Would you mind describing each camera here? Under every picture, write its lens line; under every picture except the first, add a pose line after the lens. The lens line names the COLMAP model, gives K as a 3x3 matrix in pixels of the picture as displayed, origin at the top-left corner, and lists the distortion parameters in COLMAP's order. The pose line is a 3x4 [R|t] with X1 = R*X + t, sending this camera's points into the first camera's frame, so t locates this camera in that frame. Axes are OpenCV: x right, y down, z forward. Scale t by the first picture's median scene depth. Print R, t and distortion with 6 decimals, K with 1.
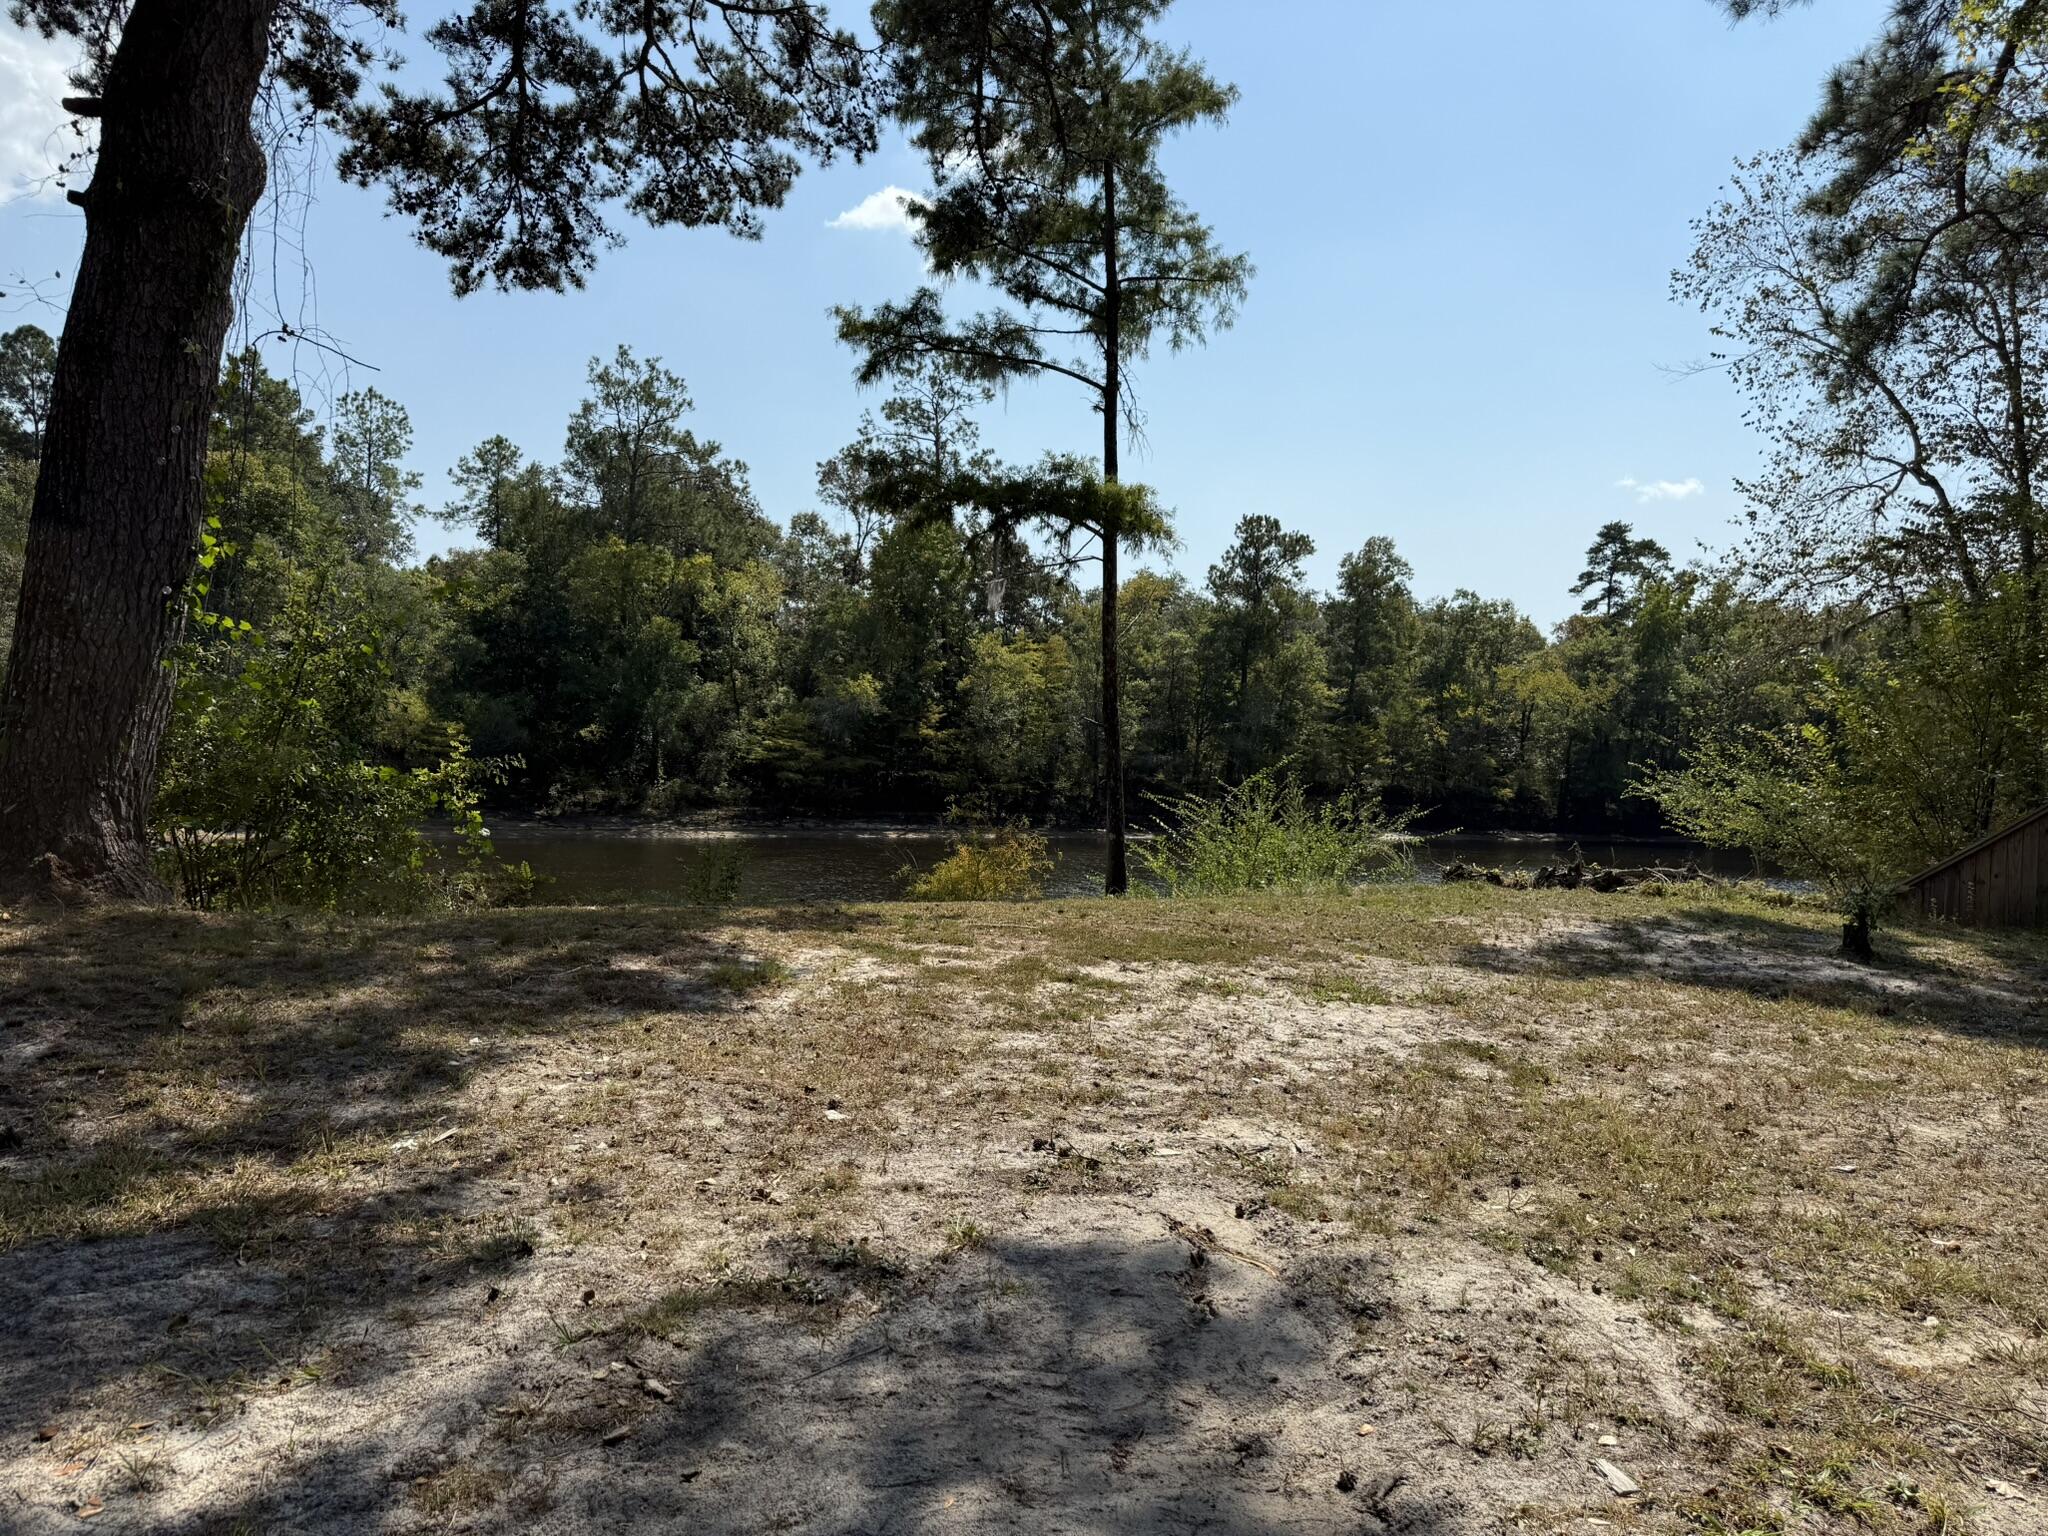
lens RADIAL K [[1421.8, 0, 1026.6], [0, 1421.8, 761.9], [0, 0, 1]] dist [0.069782, -0.050643]
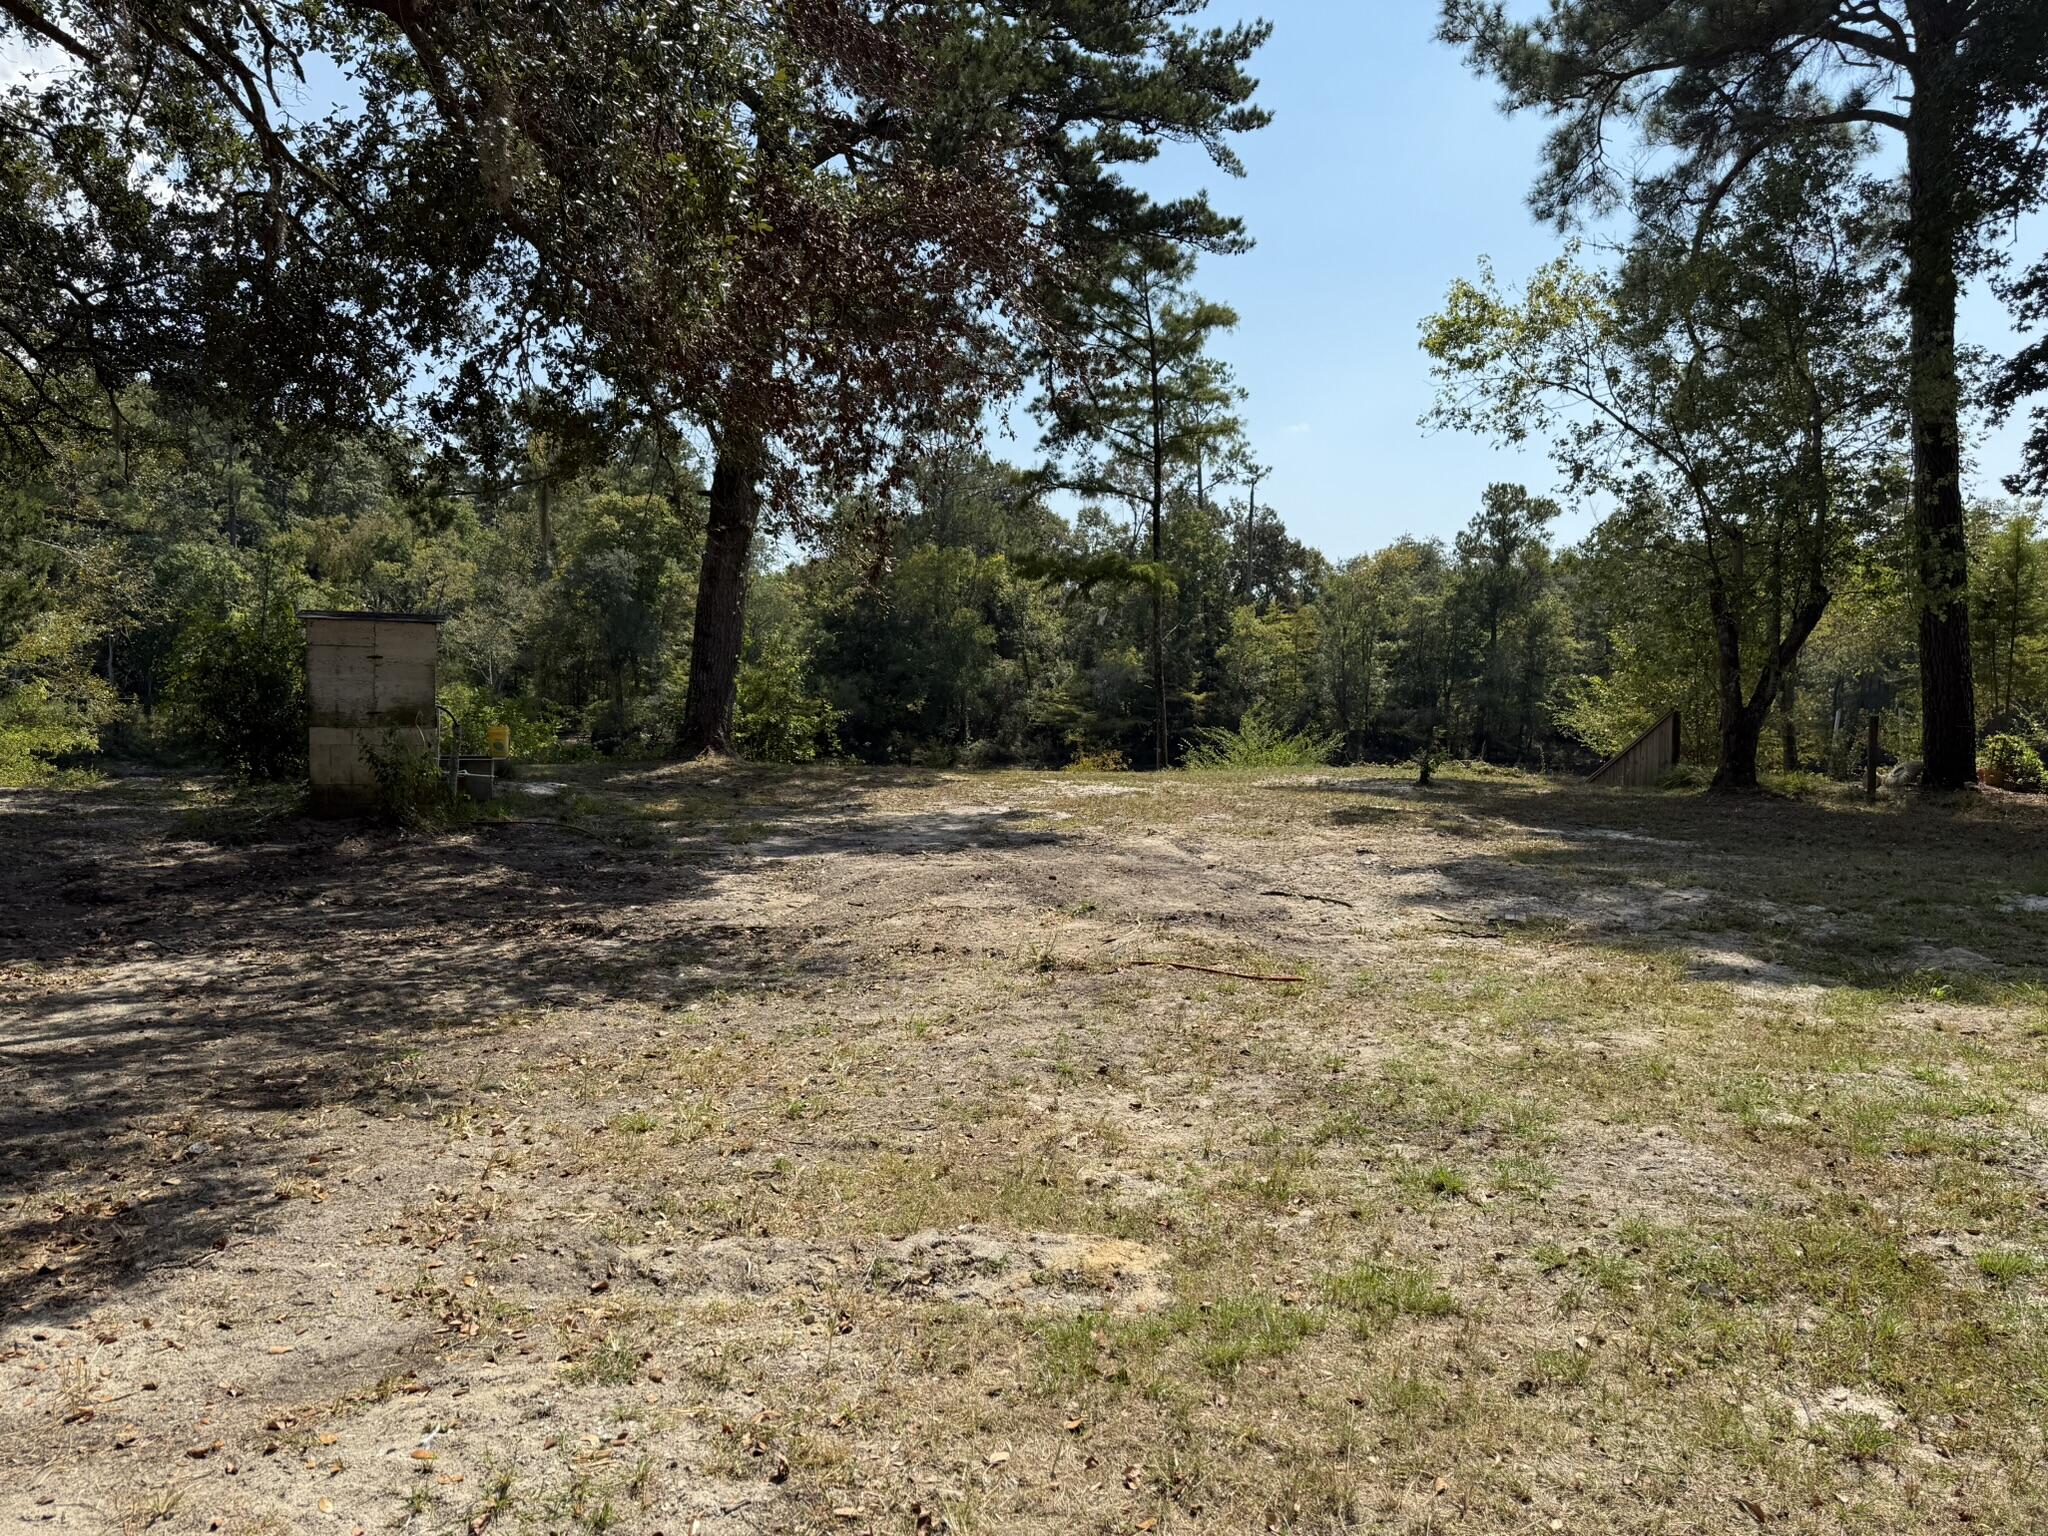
lens RADIAL K [[1421.8, 0, 1014.3], [0, 1421.8, 766.1], [0, 0, 1]] dist [0.069782, -0.050643]
pose [[0.972013, -0.019480, -0.234117, 0.050103], [0.025975, 0.999358, 0.024691, 0.003762], [0.233485, -0.030081, 0.971895, -0.133548]]
